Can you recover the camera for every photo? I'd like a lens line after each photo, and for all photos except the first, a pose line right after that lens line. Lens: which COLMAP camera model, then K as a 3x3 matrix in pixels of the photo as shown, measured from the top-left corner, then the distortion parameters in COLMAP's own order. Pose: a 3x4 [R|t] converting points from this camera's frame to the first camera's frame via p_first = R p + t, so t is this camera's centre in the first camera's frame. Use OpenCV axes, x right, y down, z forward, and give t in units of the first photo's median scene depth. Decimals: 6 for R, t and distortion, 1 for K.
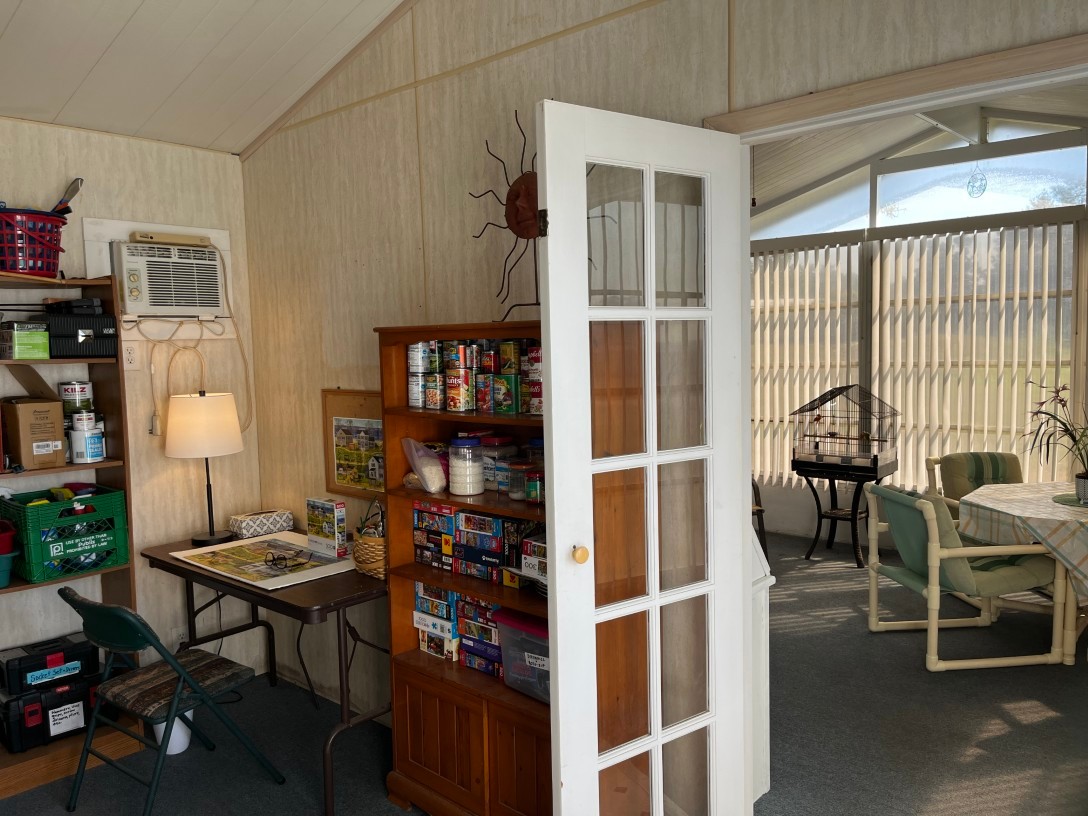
lens RADIAL K [[827.2, 0, 546.4], [0, 827.2, 405.3], [0, 0, 1]] dist [0.056729, -0.083260]
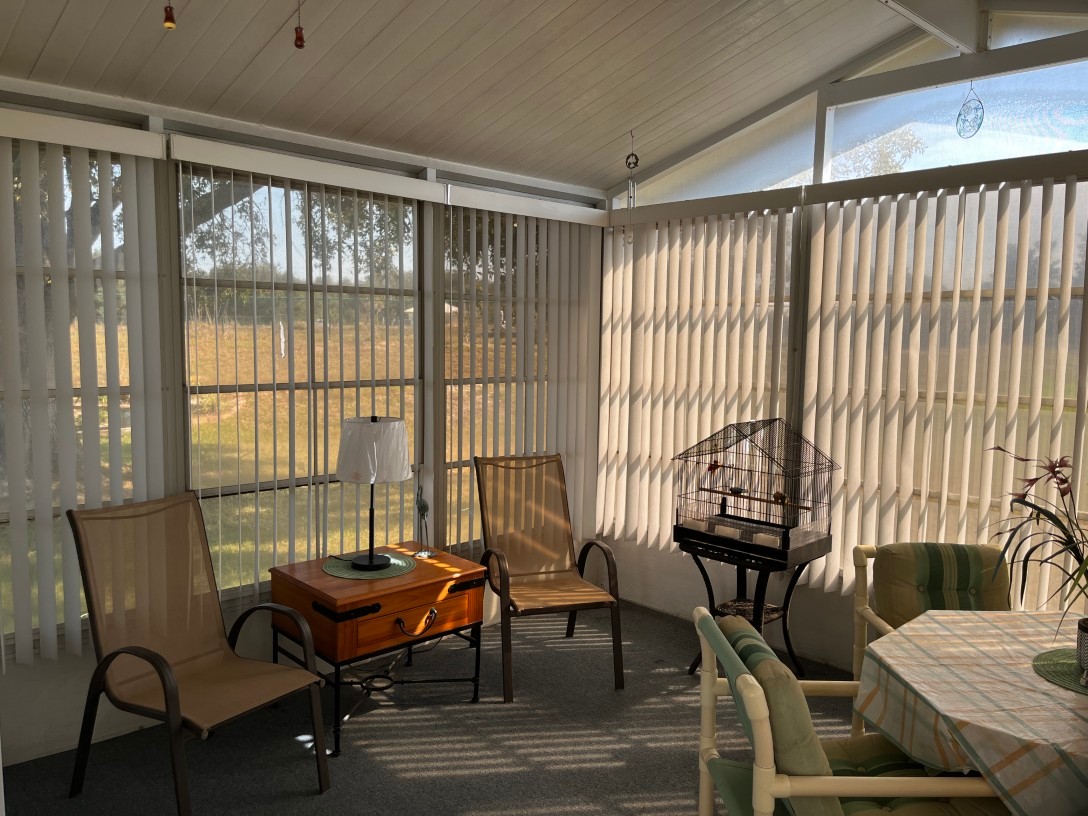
lens RADIAL K [[827.2, 0, 548.7], [0, 827.2, 408.1], [0, 0, 1]] dist [0.056729, -0.083260]
pose [[0.996381, 0.045997, -0.071480, 0.152124], [-0.044955, 0.998859, 0.016117, -0.023368], [0.072140, -0.012846, 0.997312, 0.205050]]
